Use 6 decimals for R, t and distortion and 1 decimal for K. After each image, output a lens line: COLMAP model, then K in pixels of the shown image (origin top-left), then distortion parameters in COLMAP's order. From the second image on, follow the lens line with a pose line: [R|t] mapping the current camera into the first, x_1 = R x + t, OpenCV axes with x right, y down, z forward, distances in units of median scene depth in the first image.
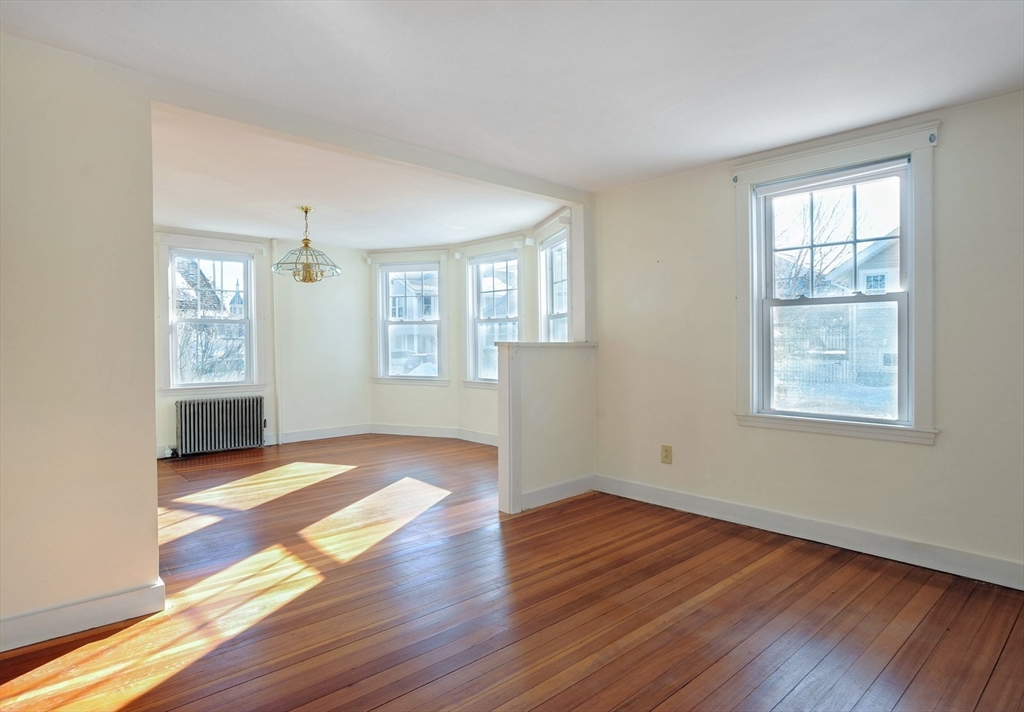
lens RADIAL K [[580.6, 0, 494.1], [0, 580.6, 354.8], [0, 0, 1]] dist [-0.042120, 0.001844]
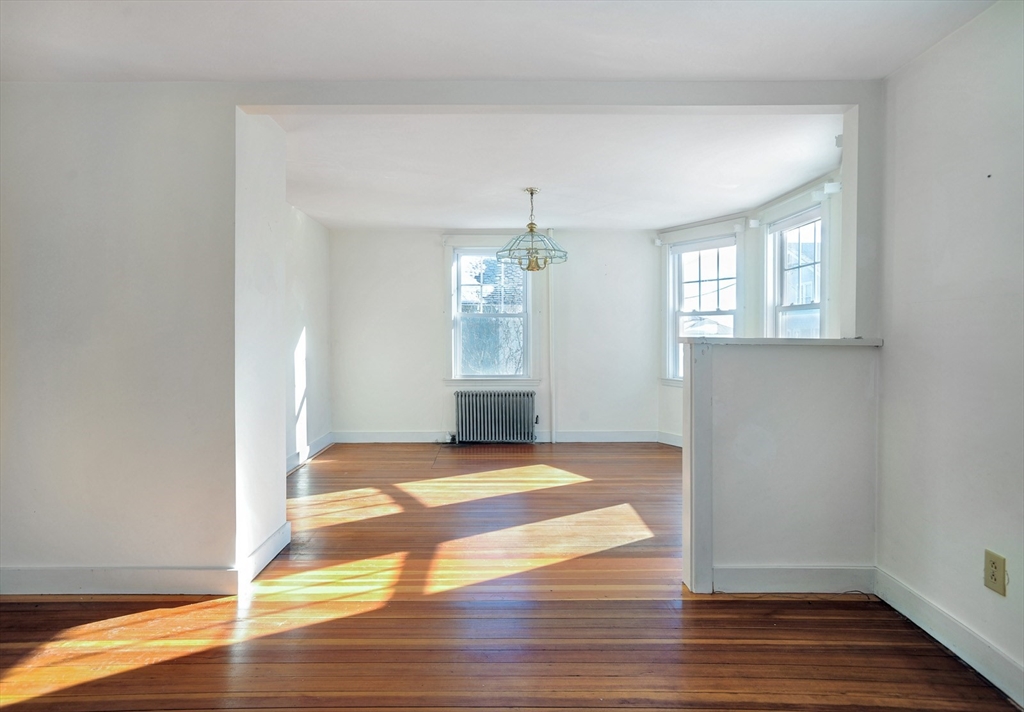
lens RADIAL K [[575.6, 0, 510.1], [0, 575.6, 347.3], [0, 0, 1]] dist [0.005268, 0.002792]
pose [[0.749010, 0.018689, -0.662295, 0.229662], [-0.021631, 0.999759, 0.003749, -0.005934], [0.662206, 0.011518, 0.749233, 0.264234]]
